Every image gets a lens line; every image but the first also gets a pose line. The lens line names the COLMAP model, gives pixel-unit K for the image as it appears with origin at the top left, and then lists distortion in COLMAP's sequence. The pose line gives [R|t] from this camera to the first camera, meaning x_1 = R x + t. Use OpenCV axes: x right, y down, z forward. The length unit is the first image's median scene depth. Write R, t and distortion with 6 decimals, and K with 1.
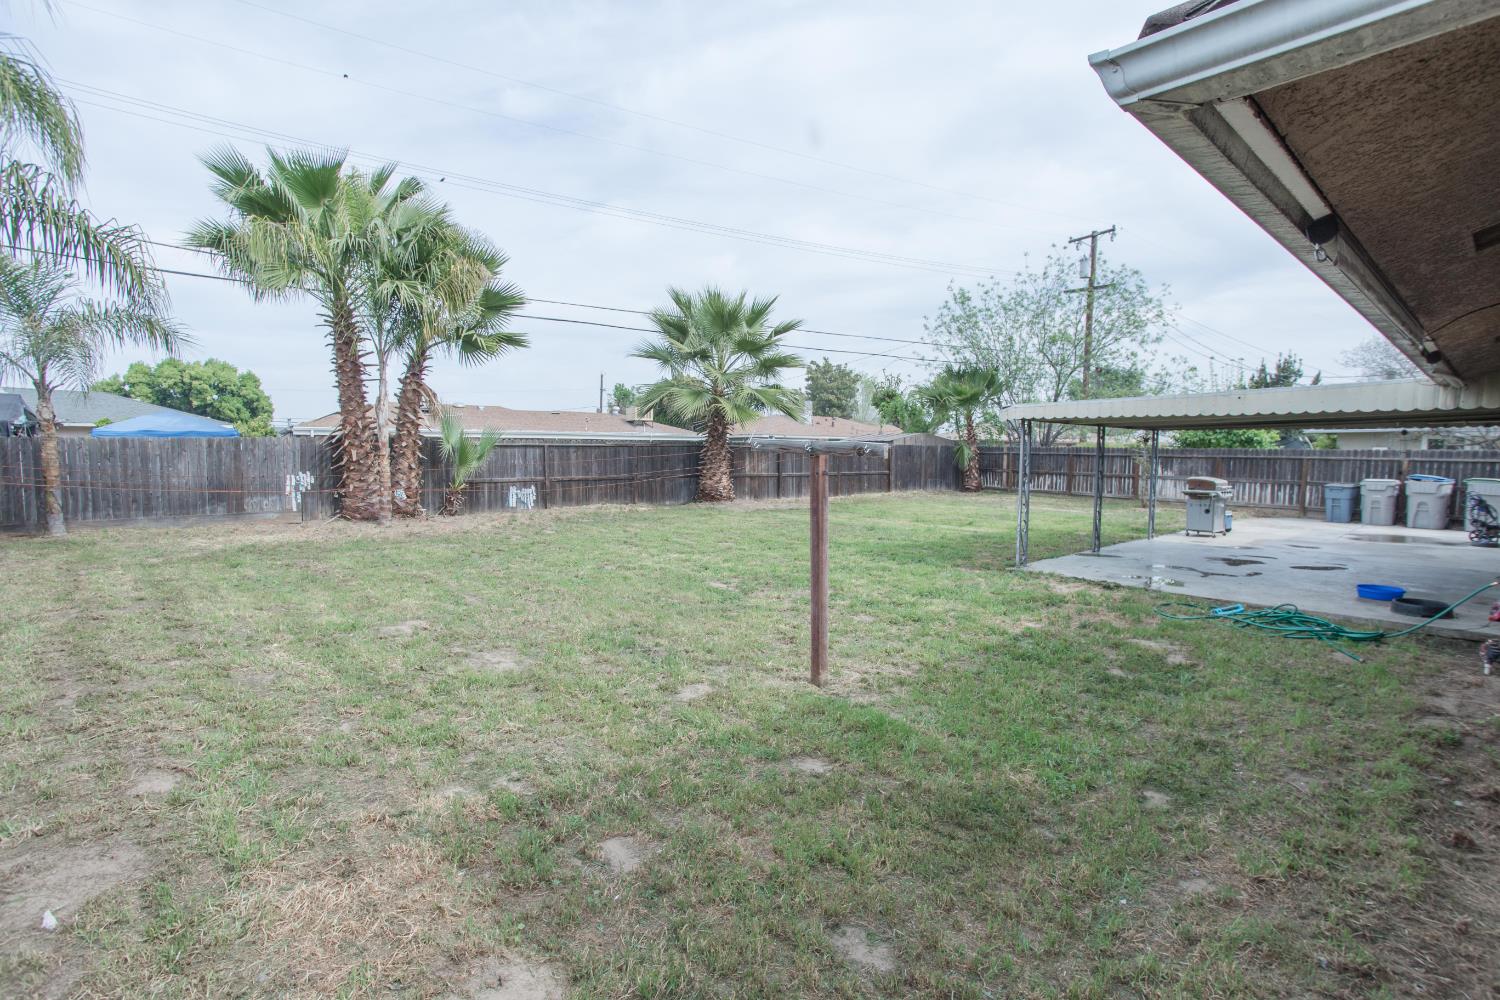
lens RADIAL K [[702.9, 0, 750.0], [0, 702.9, 500.0], [0, 0, 1]] dist [0.000451, -0.000023]
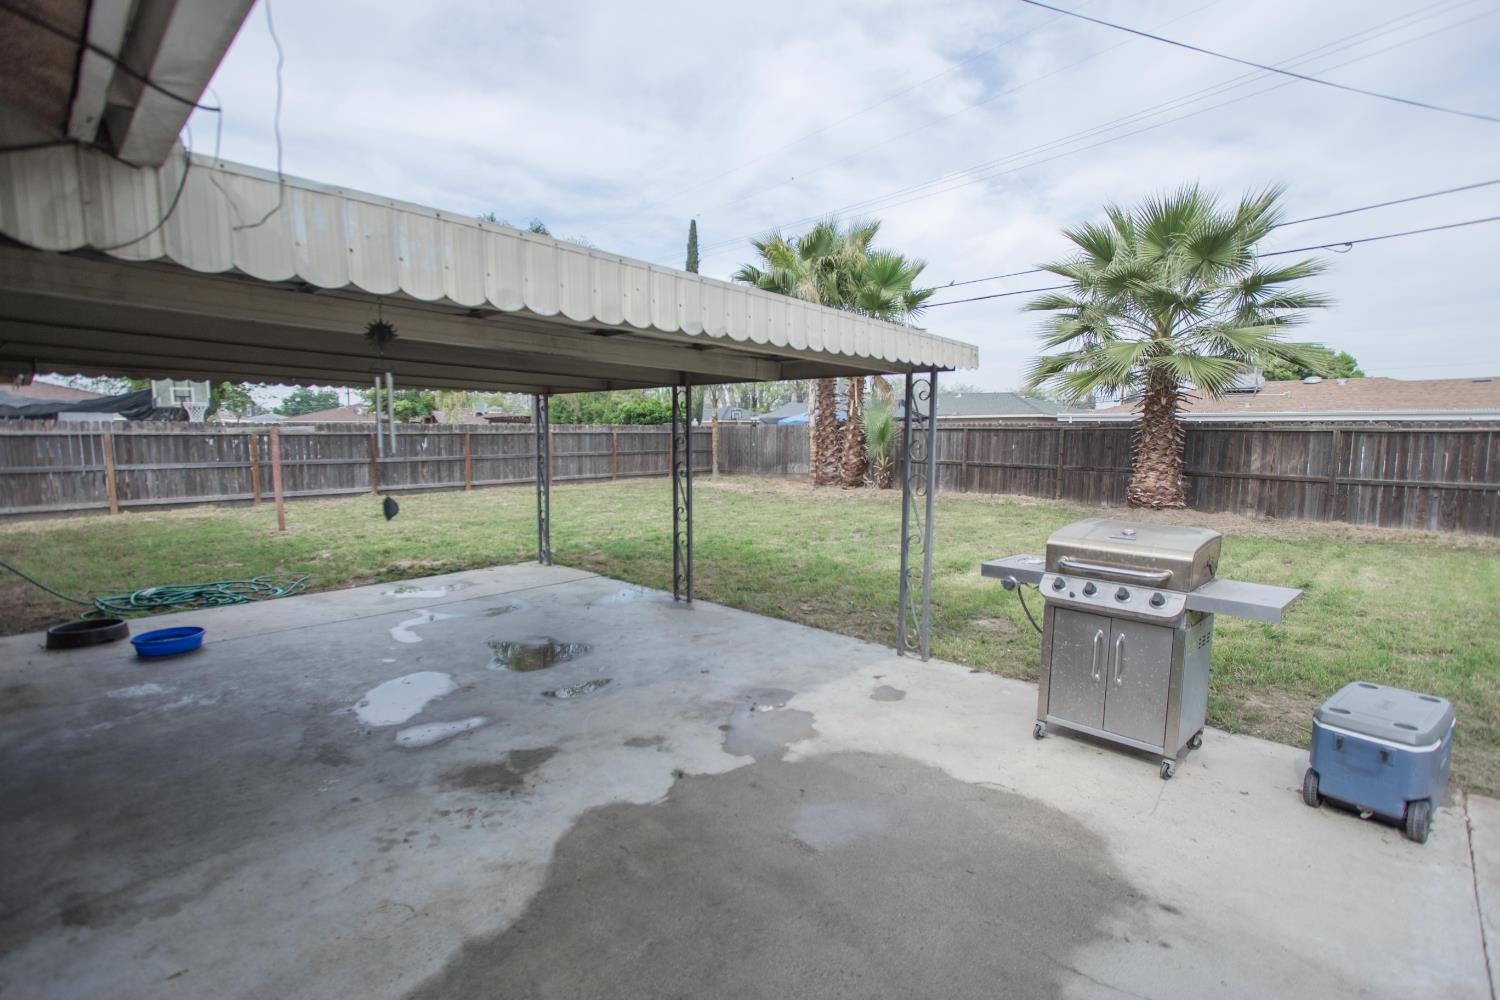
lens RADIAL K [[702.9, 0, 750.0], [0, 702.9, 500.0], [0, 0, 1]] dist [0.000451, -0.000023]
pose [[0.063440, 0.090117, -0.993909, 0.659001], [-0.074421, 0.993569, 0.085336, -0.039446], [0.995207, 0.068554, 0.069738, 0.624783]]
